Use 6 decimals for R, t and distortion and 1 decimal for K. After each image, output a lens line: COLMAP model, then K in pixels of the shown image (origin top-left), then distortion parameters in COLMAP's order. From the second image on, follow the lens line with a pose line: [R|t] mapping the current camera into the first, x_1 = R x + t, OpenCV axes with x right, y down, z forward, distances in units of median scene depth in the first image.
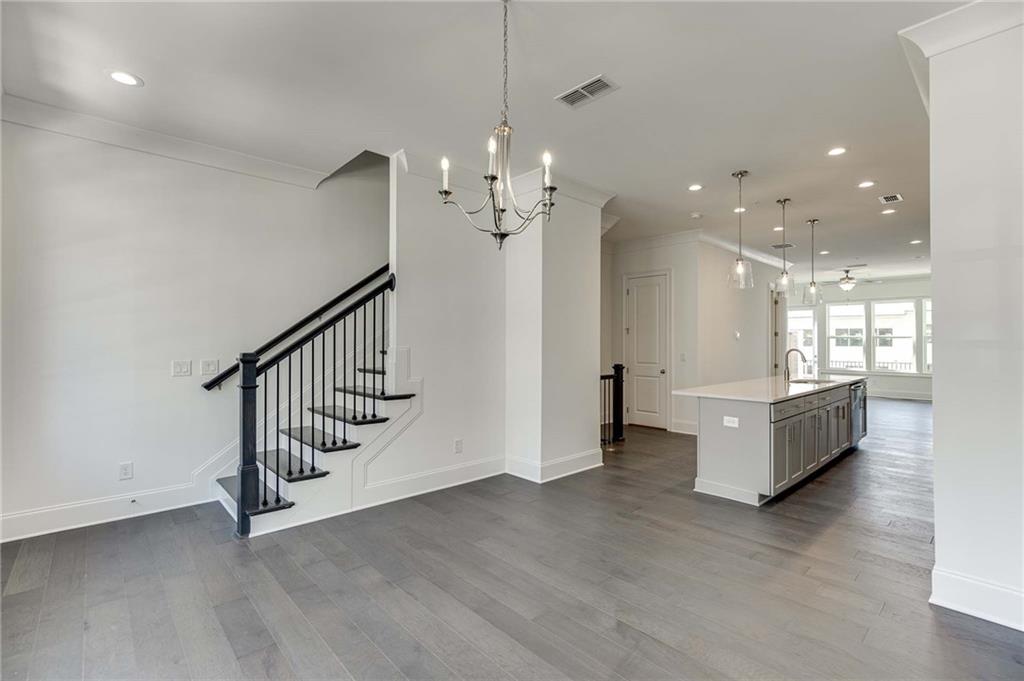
lens RADIAL K [[457.6, 0, 520.4], [0, 457.6, 336.9], [0, 0, 1]] dist [-0.014599, 0.000929]
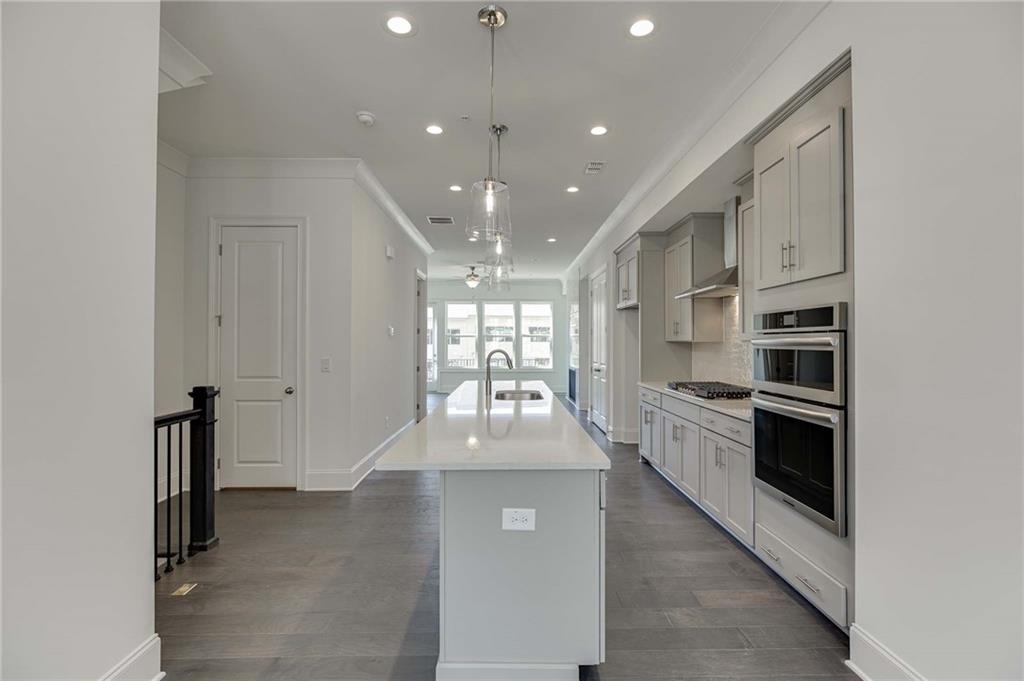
lens RADIAL K [[457.6, 0, 517.2], [0, 457.6, 337.6], [0, 0, 1]] dist [-0.014599, 0.000929]
pose [[0.670144, 0.002667, 0.742227, 0.067763], [-0.005441, 0.999984, 0.001319, 0.004816], [-0.742211, -0.004922, 0.670148, 0.362226]]
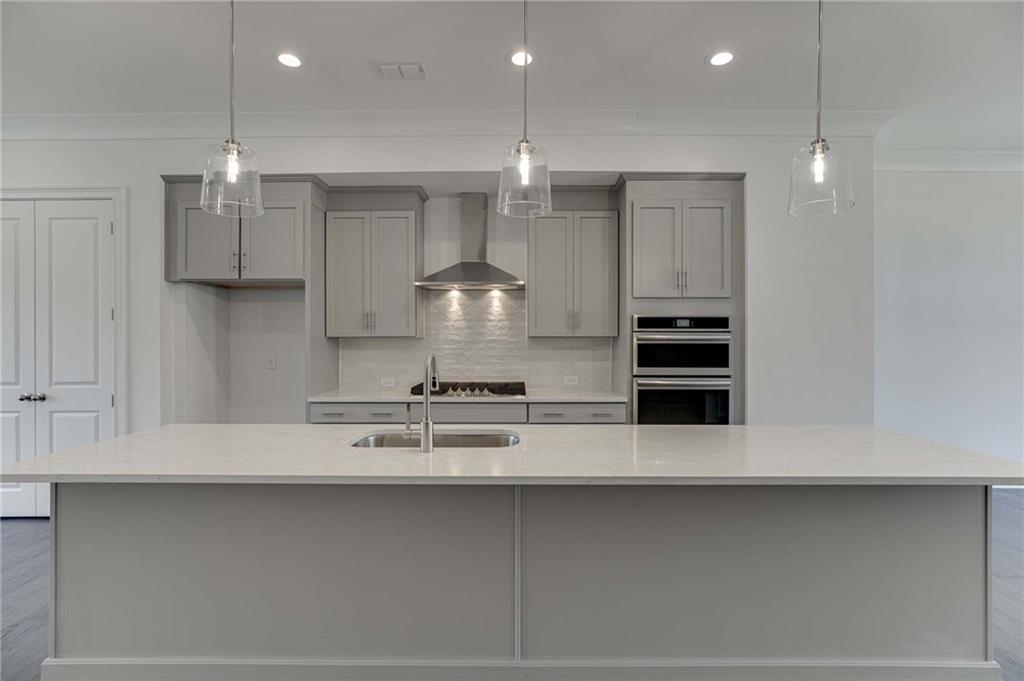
lens RADIAL K [[457.6, 0, 527.3], [0, 457.6, 340.4], [0, 0, 1]] dist [-0.014599, 0.000929]
pose [[-0.722931, -0.009780, 0.690851, 0.219529], [-0.010810, 0.999938, 0.002843, 0.009632], [-0.690836, -0.005413, -0.722991, 0.860268]]
